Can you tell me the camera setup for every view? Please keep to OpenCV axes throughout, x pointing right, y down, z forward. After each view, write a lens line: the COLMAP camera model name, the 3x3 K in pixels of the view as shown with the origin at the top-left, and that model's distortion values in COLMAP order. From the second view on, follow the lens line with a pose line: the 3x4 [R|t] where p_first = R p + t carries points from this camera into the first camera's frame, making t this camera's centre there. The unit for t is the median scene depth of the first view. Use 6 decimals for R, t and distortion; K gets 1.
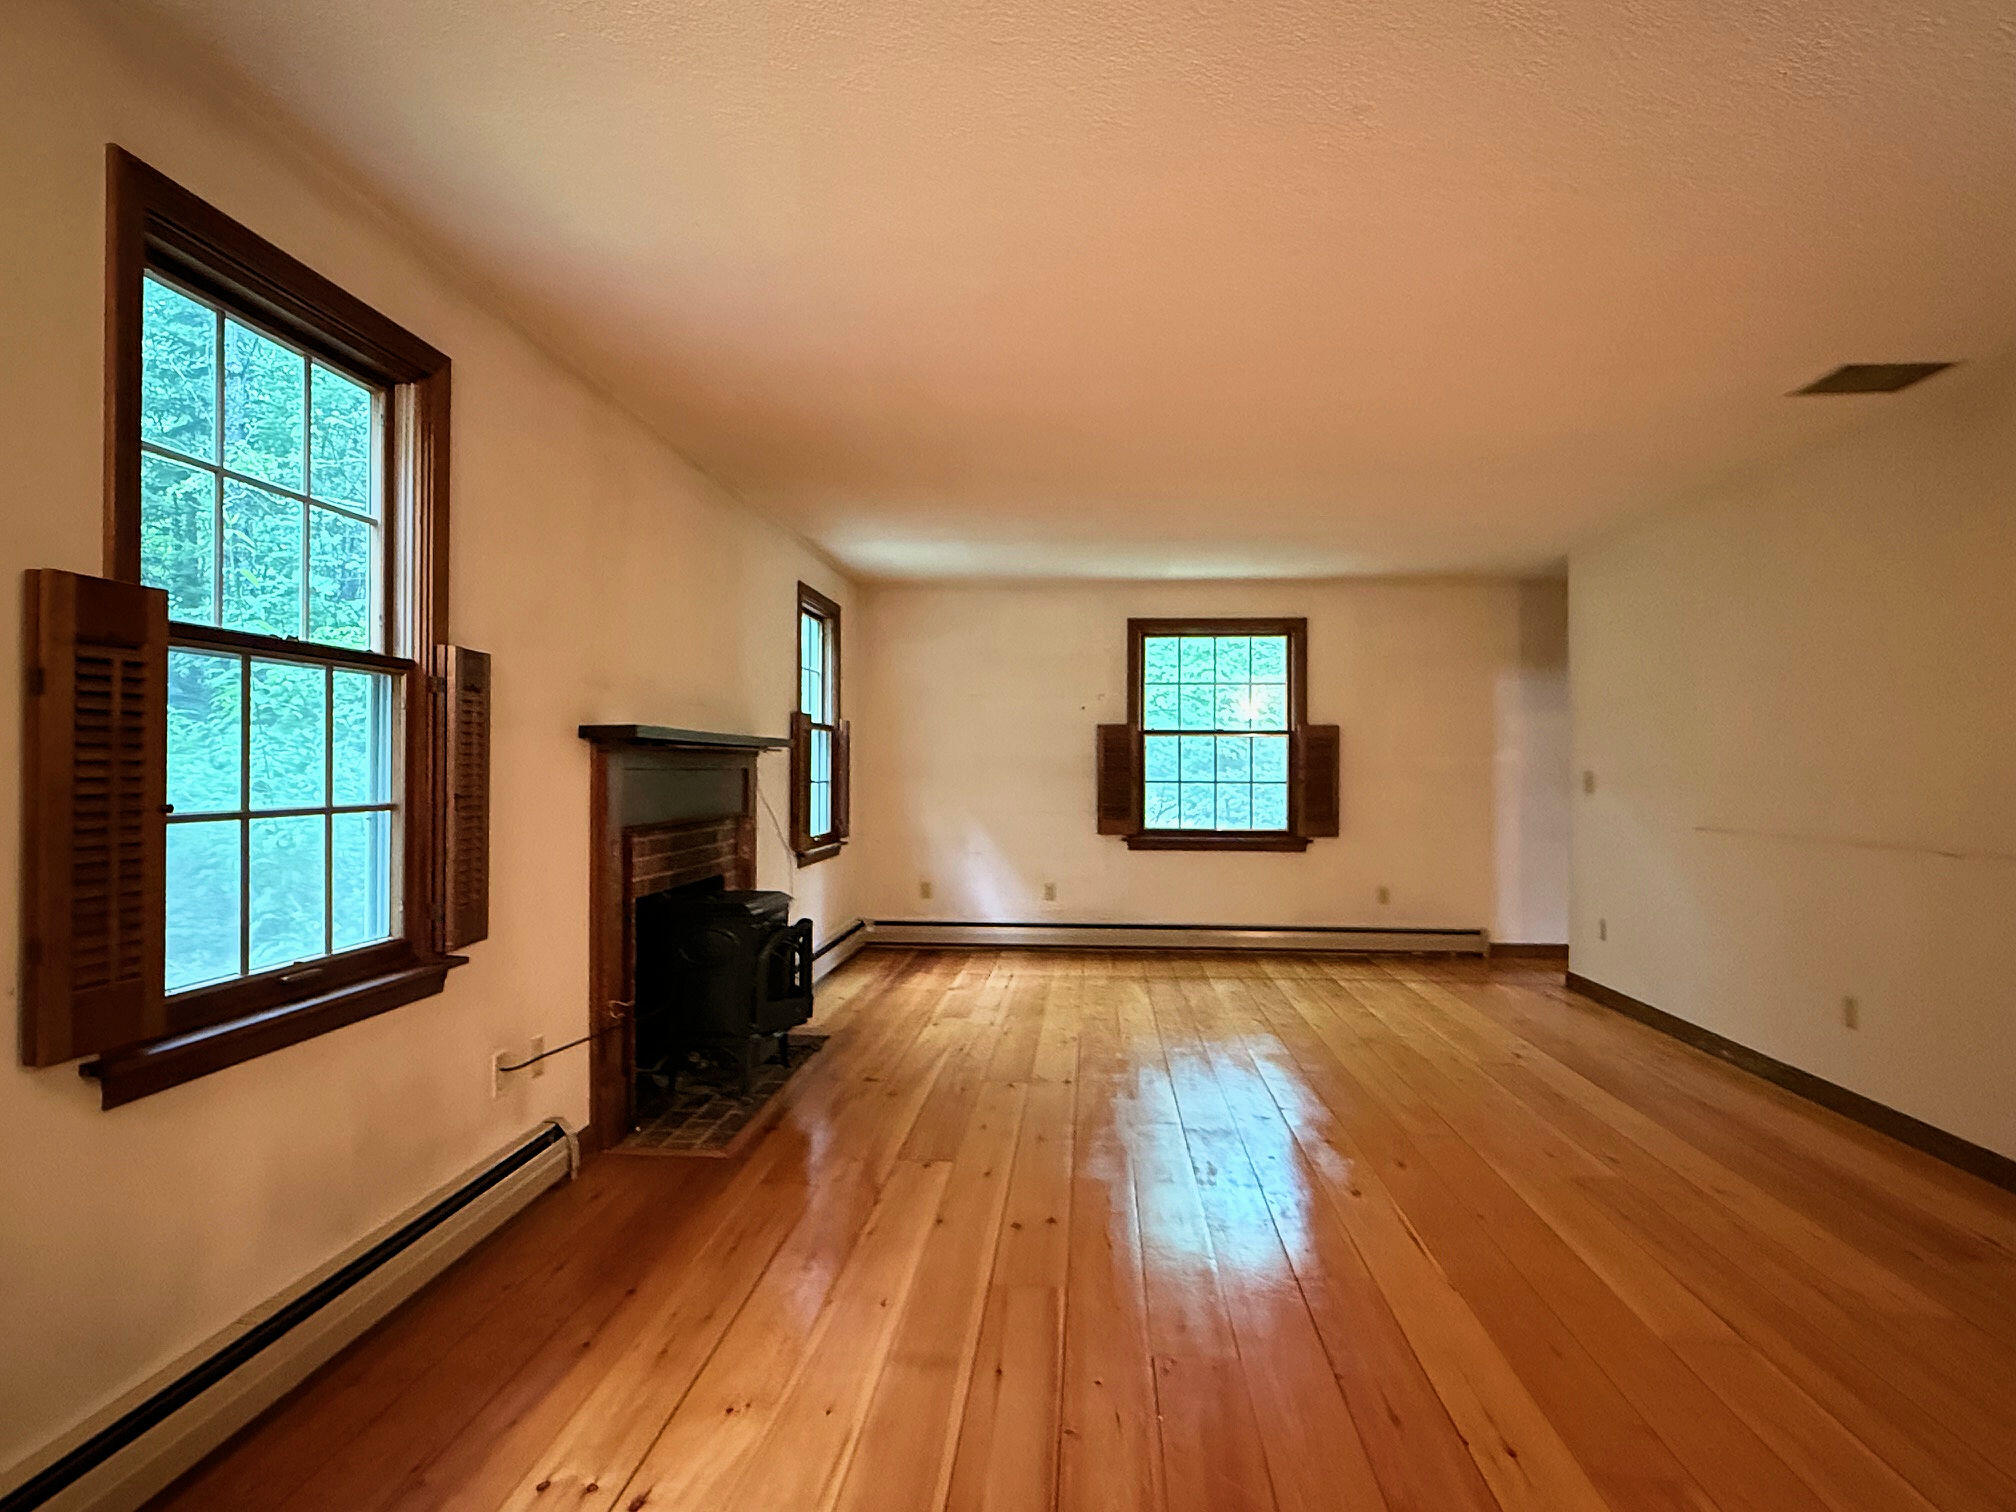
lens RADIAL K [[1157.9, 0, 1016.1], [0, 1157.9, 747.7], [0, 0, 1]] dist [0.002637, 0.003856]
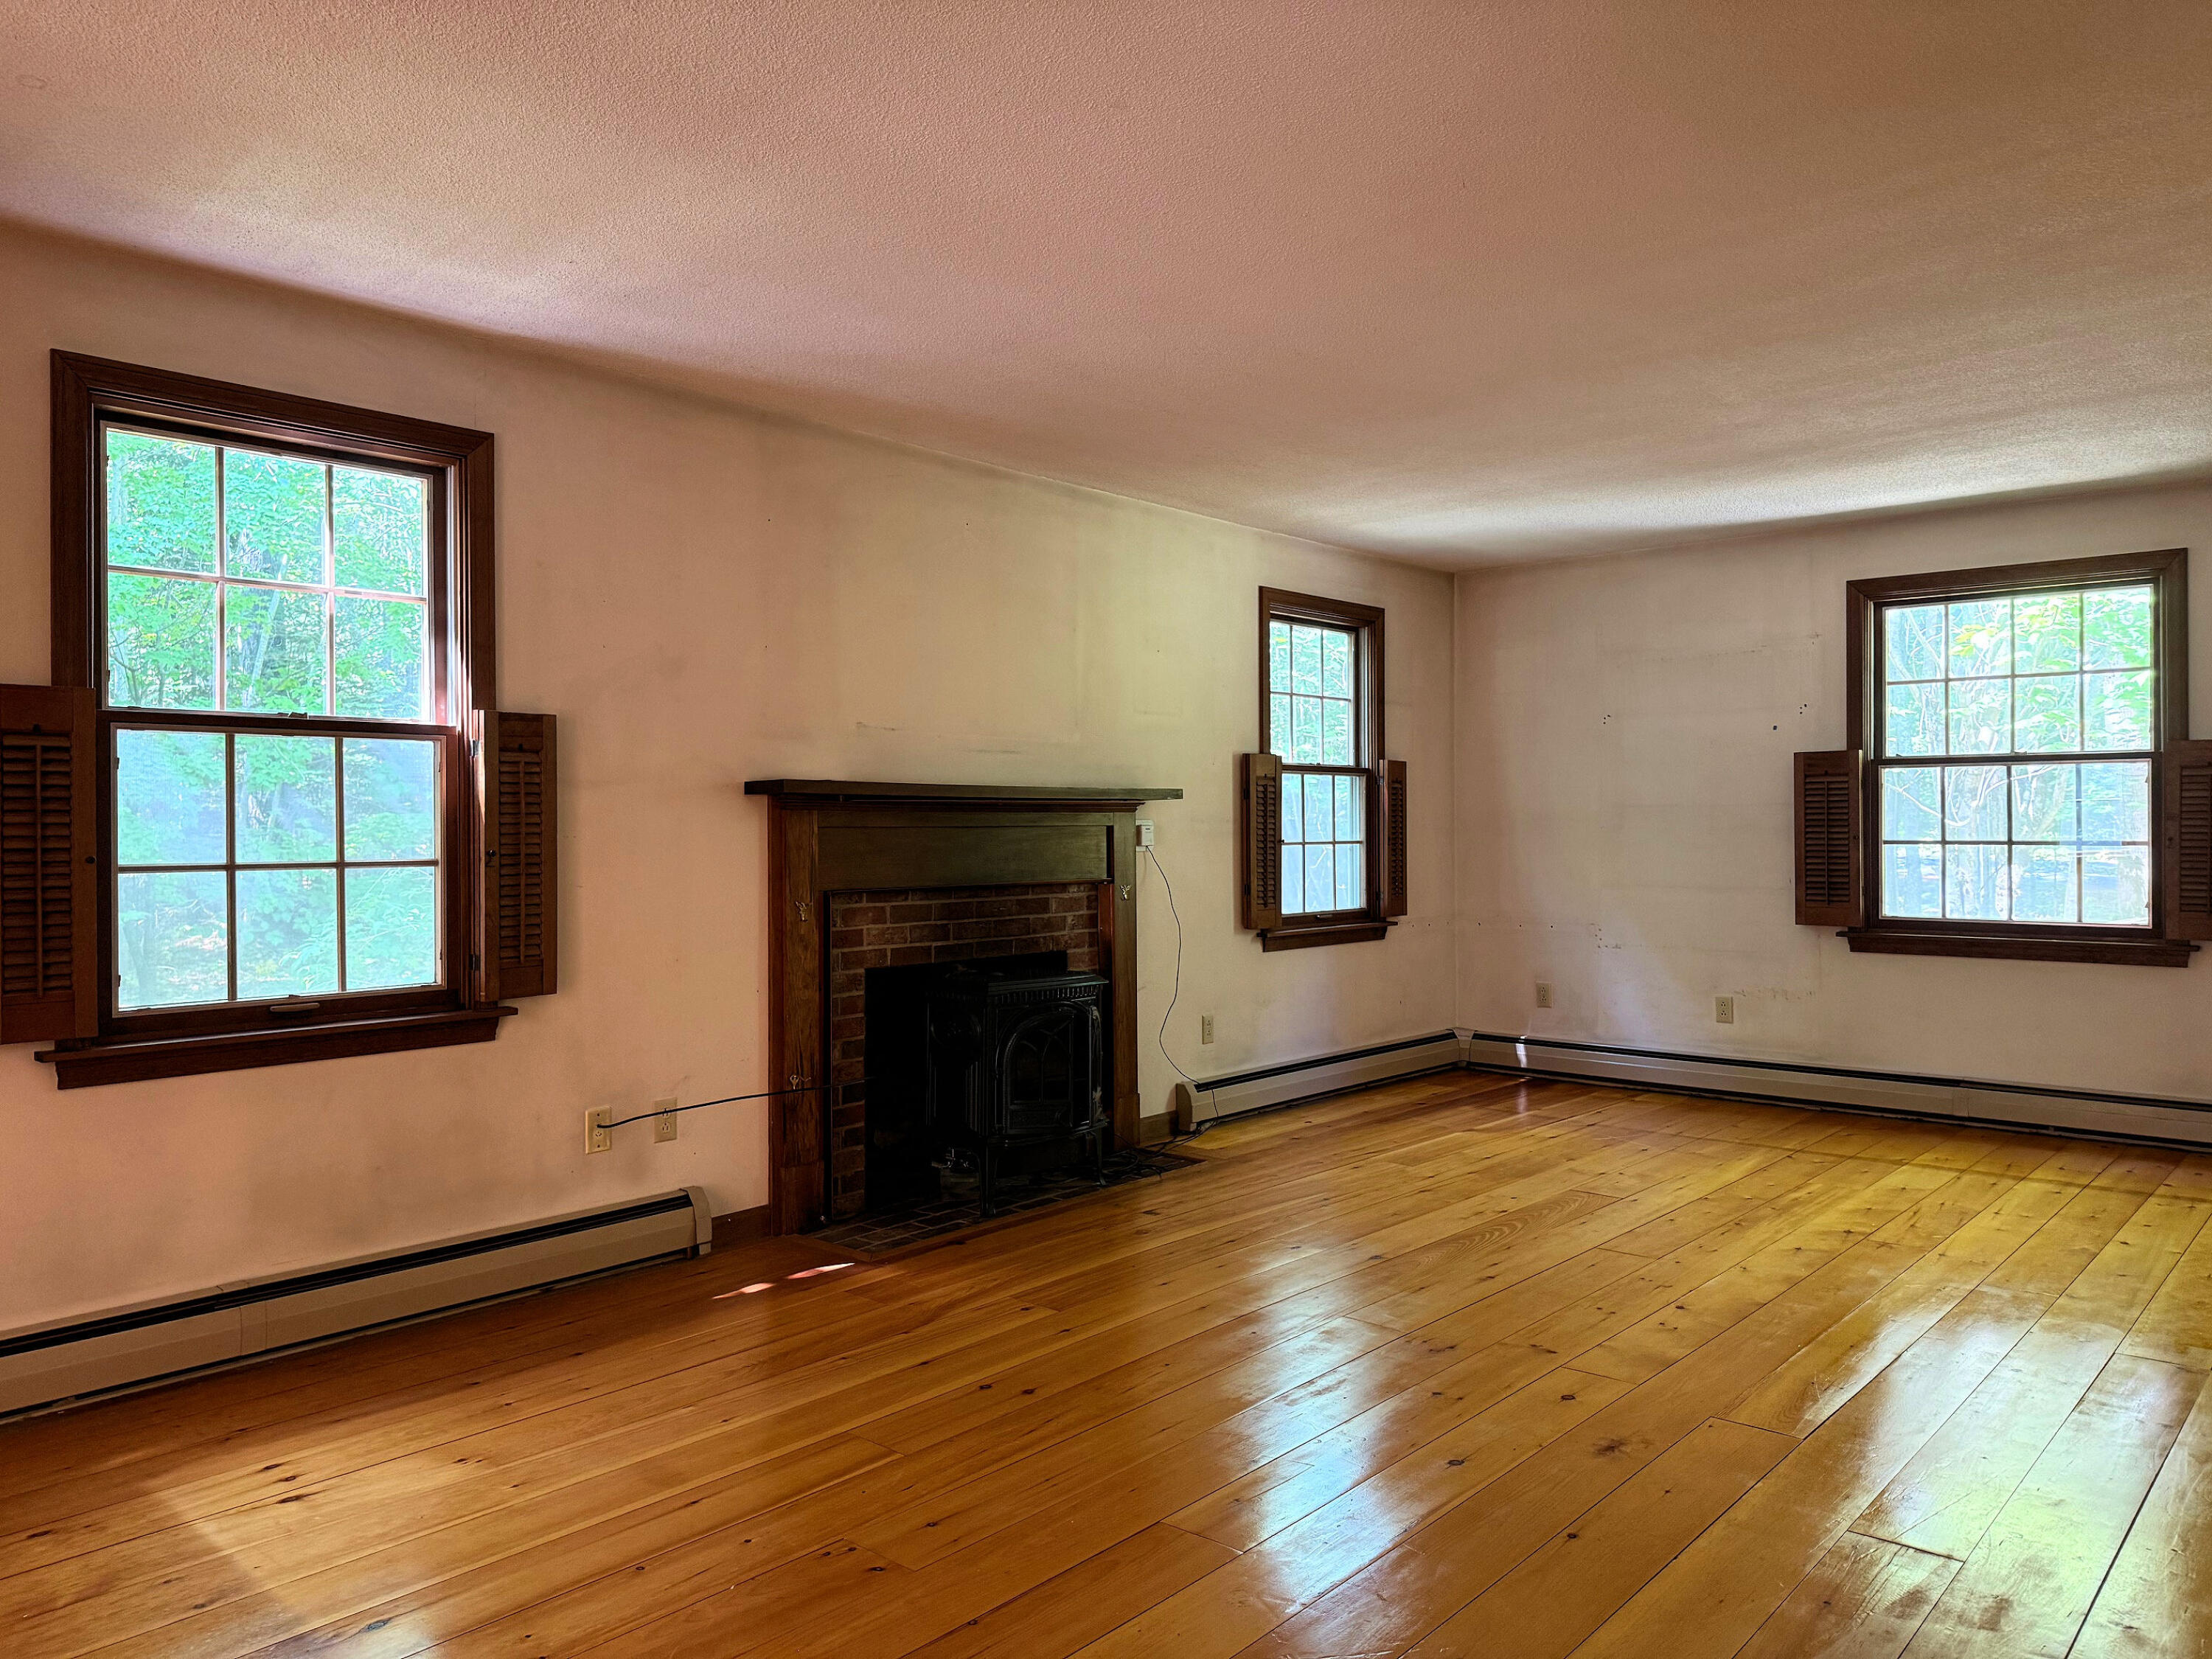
lens RADIAL K [[1588.2, 0, 1121.2], [0, 1588.2, 830.7], [0, 0, 1]] dist [0.022108, -0.009236]
pose [[0.790135, -0.003563, -0.612922, 0.441788], [0.016735, 0.999736, 0.015763, 0.004159], [0.612704, -0.022712, 0.789986, 0.108963]]
